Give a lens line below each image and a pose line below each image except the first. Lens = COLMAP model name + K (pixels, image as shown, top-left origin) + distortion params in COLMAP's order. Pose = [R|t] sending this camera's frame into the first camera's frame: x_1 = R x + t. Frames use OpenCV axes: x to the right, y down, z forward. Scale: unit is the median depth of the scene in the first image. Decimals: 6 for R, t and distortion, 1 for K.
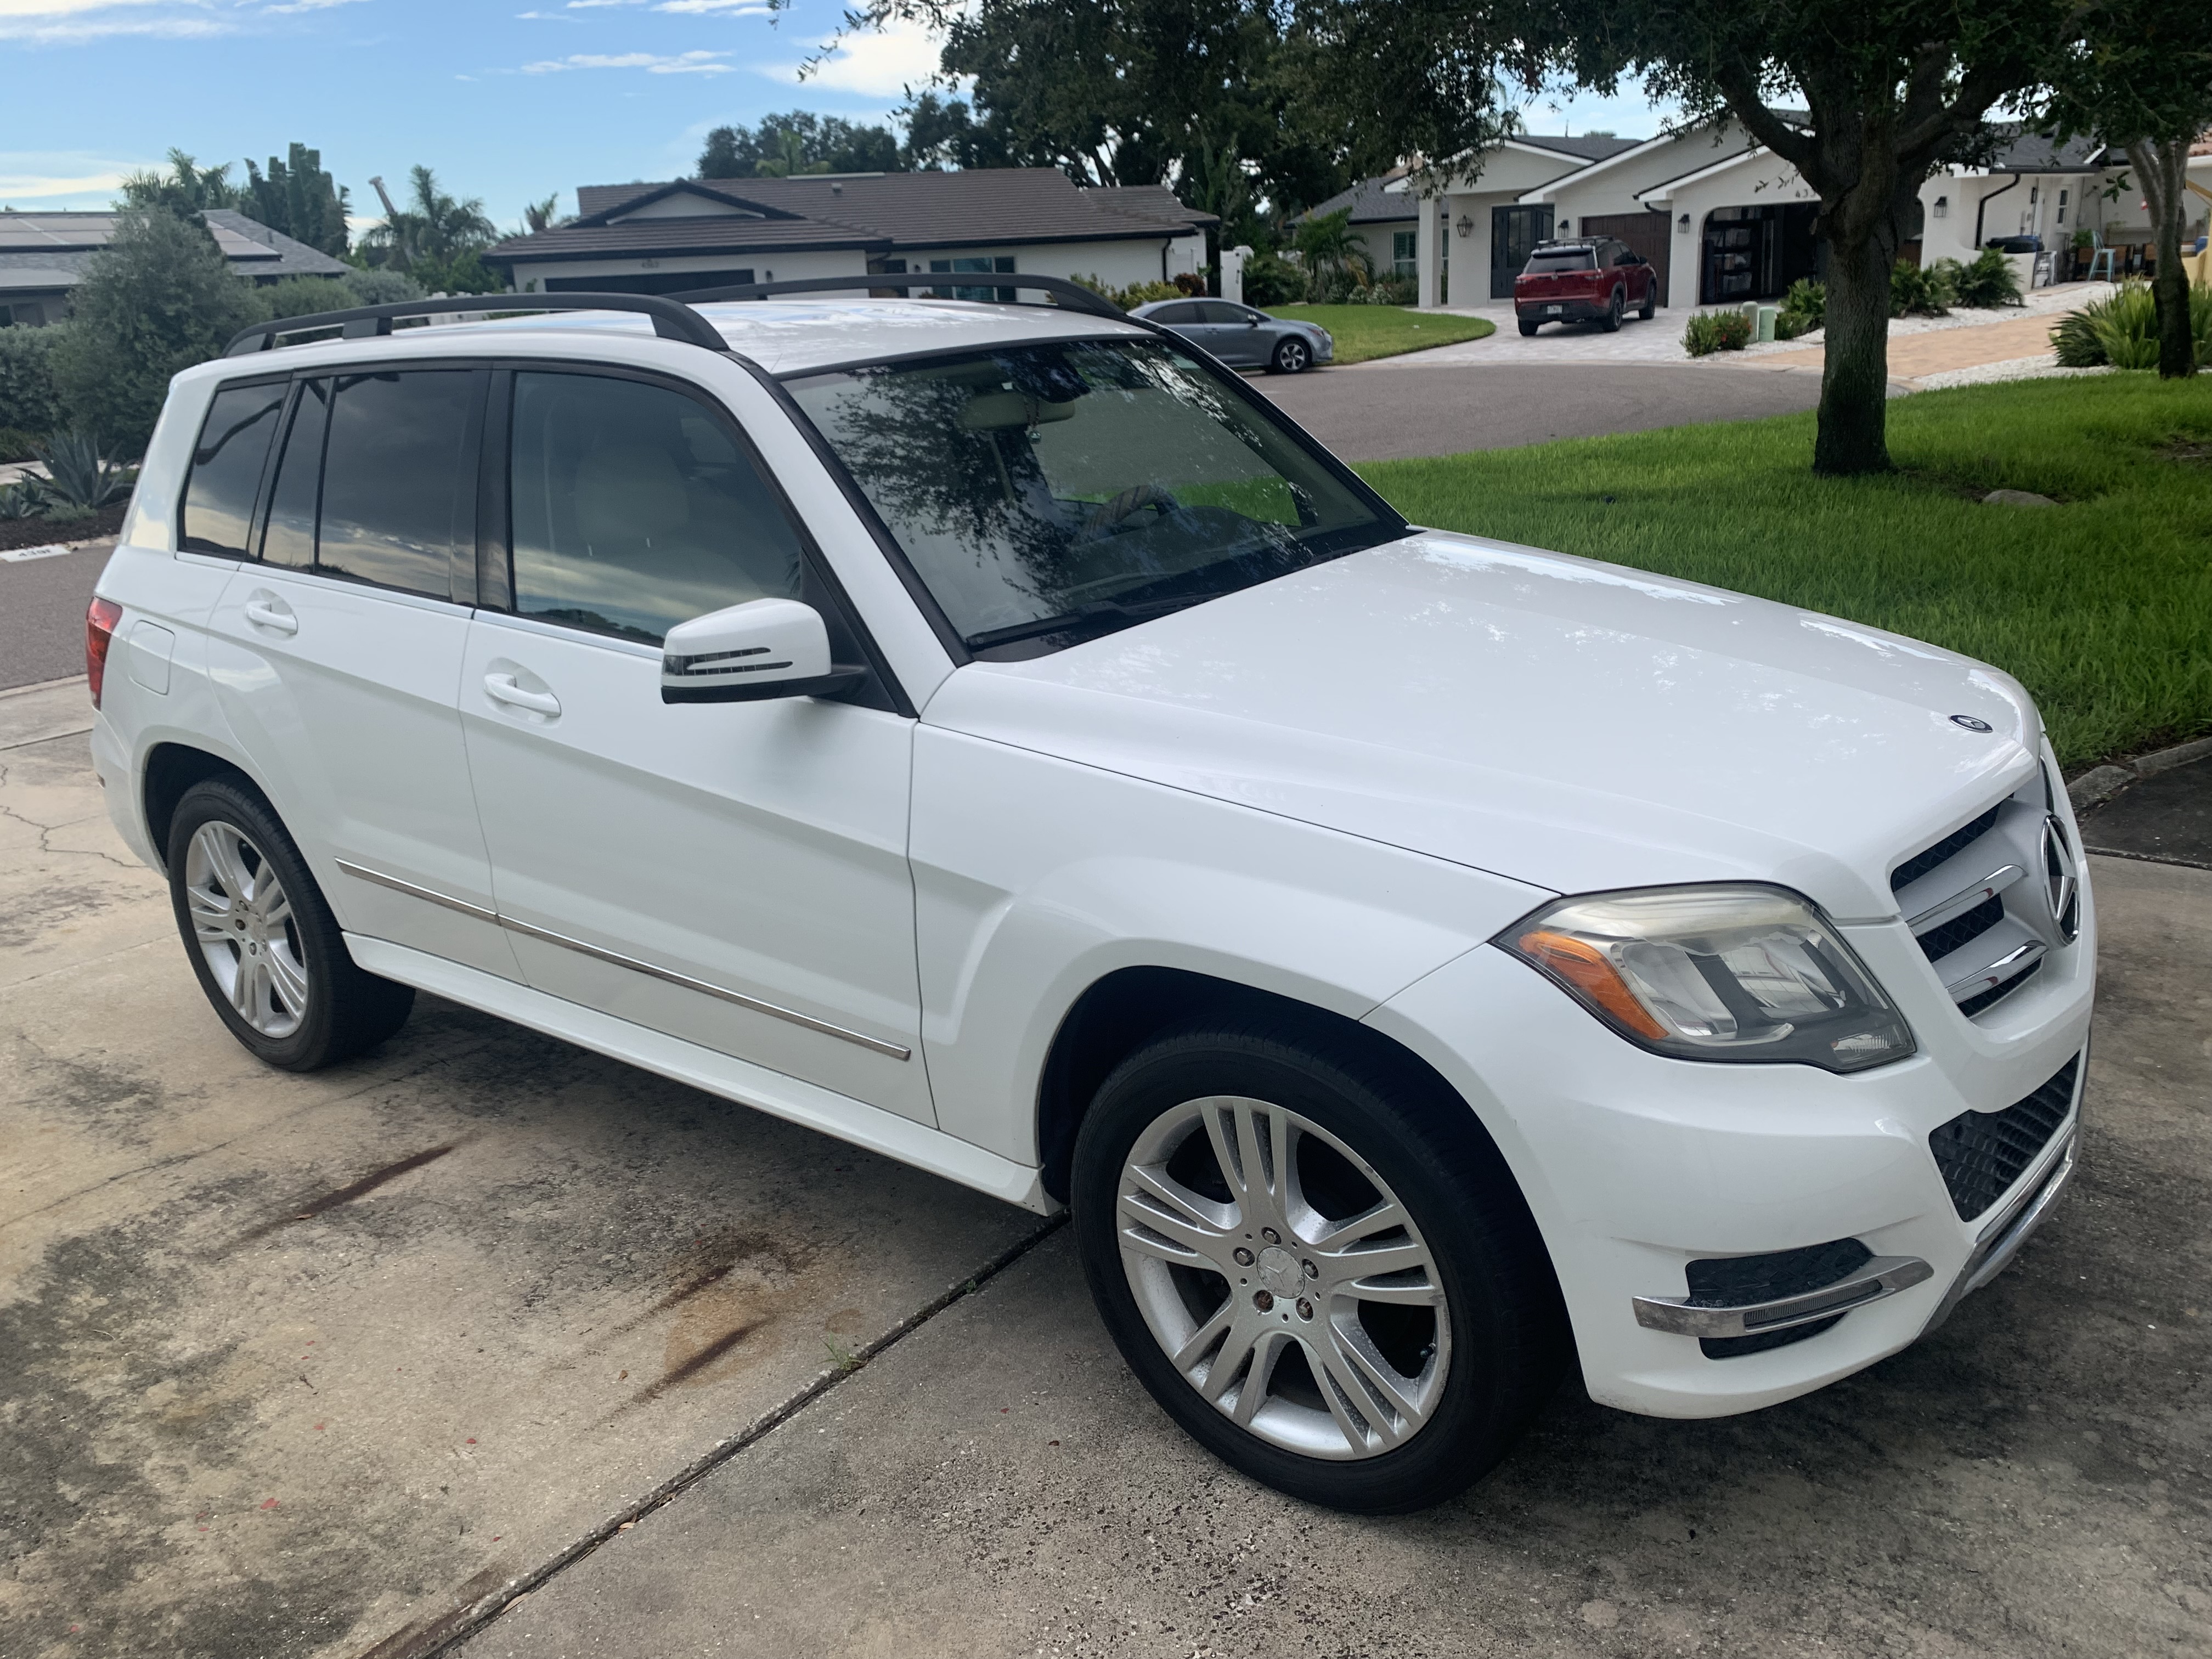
lens RADIAL K [[1703.0, 0, 1115.7], [0, 1703.0, 819.0], [0, 0, 1]] dist [0.012704, -0.013166]
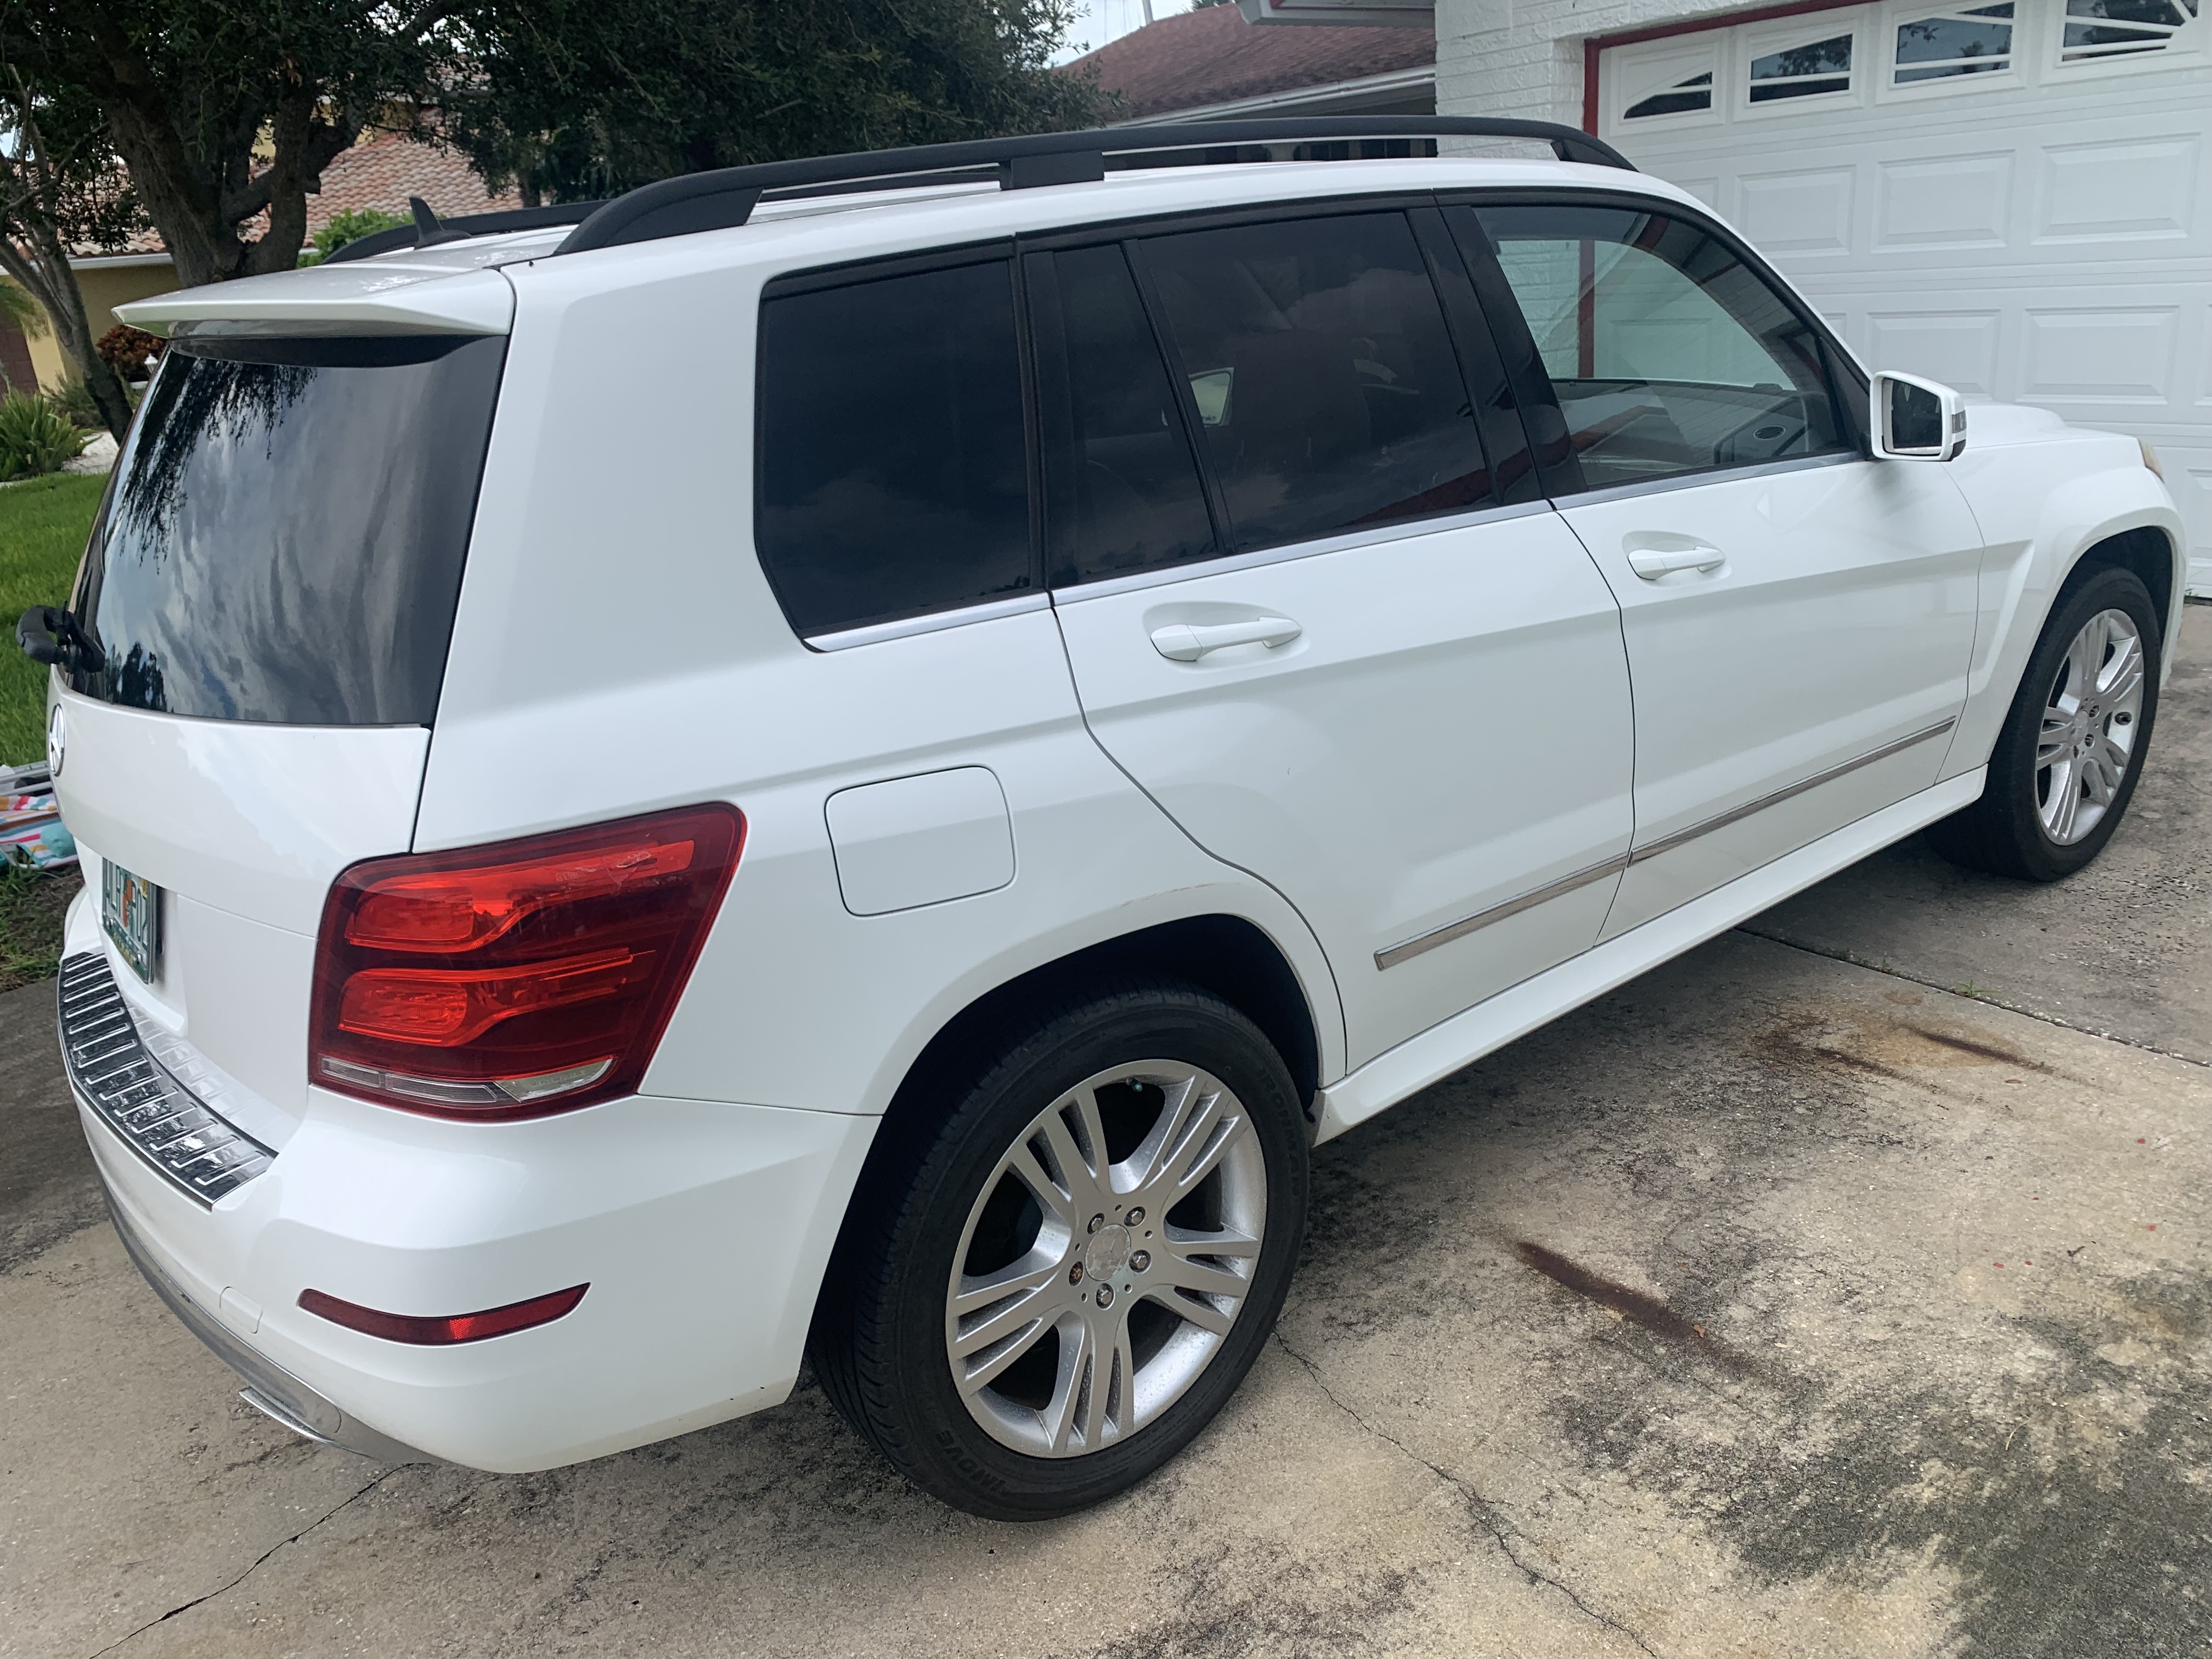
lens RADIAL K [[1706.1, 0, 1106.0], [0, 1706.1, 829.5], [0, 0, 1]] dist [0.004287, -0.001659]
pose [[0.255526, -0.274573, 0.926993, -1.211430], [0.381846, 0.909533, 0.164146, -0.185645], [-0.888200, 0.312025, 0.337254, 0.955768]]
